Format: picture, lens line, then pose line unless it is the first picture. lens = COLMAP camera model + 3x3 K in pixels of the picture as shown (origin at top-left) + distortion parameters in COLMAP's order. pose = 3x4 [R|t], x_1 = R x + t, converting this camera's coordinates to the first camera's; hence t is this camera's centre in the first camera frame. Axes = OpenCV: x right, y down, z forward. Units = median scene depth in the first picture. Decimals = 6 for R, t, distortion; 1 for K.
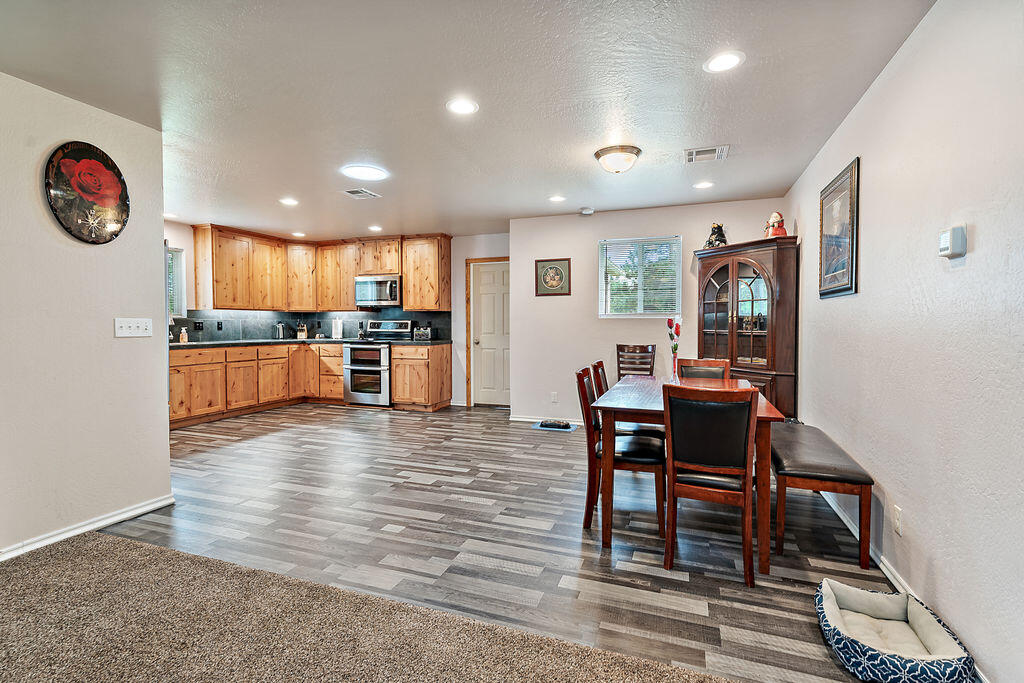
lens RADIAL K [[467.6, 0, 522.1], [0, 467.6, 337.9], [0, 0, 1]] dist [0.003402, -0.002605]
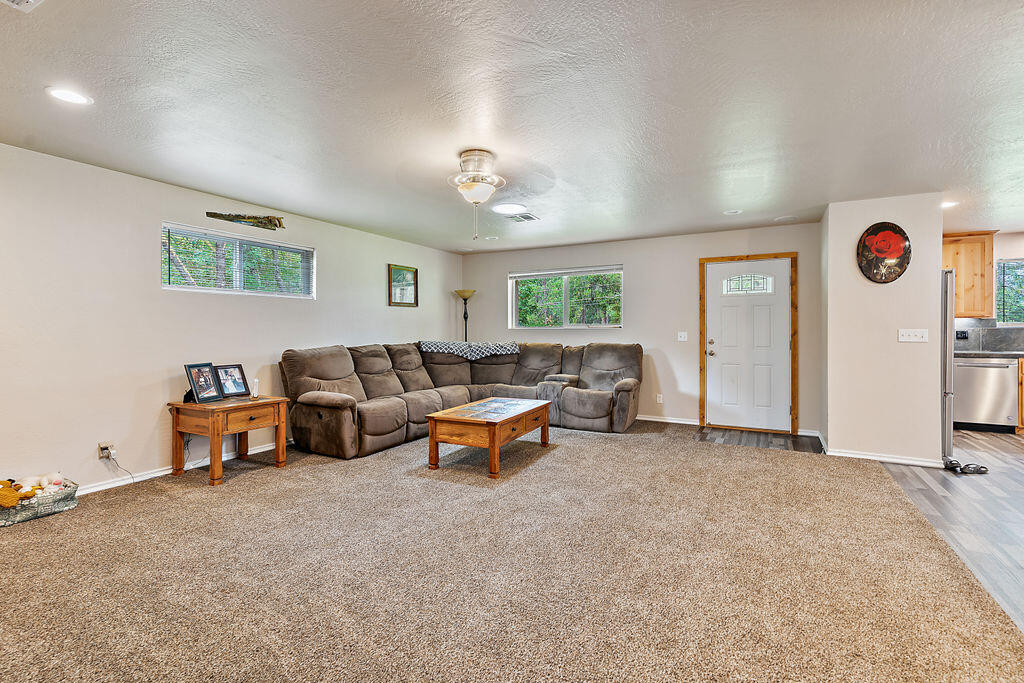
lens RADIAL K [[467.6, 0, 507.3], [0, 467.6, 336.5], [0, 0, 1]] dist [0.003402, -0.002605]
pose [[-0.164383, 0.012090, -0.986323, 0.349524], [-0.032896, 0.999301, 0.017731, -0.001489], [0.985848, 0.035361, -0.163870, -0.002565]]
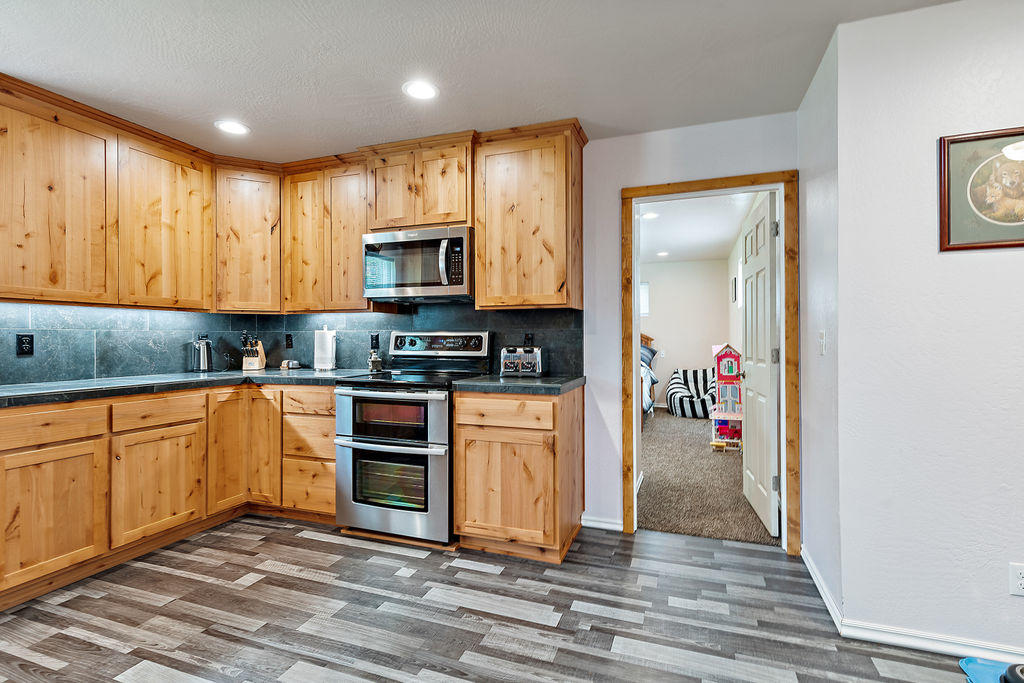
lens RADIAL K [[467.6, 0, 515.9], [0, 467.6, 339.9], [0, 0, 1]] dist [0.003402, -0.002605]
pose [[0.999977, -0.001487, -0.006663, -0.216554], [0.001298, 0.999597, -0.028349, -0.017353], [0.006702, 0.028340, 0.999576, 0.575861]]
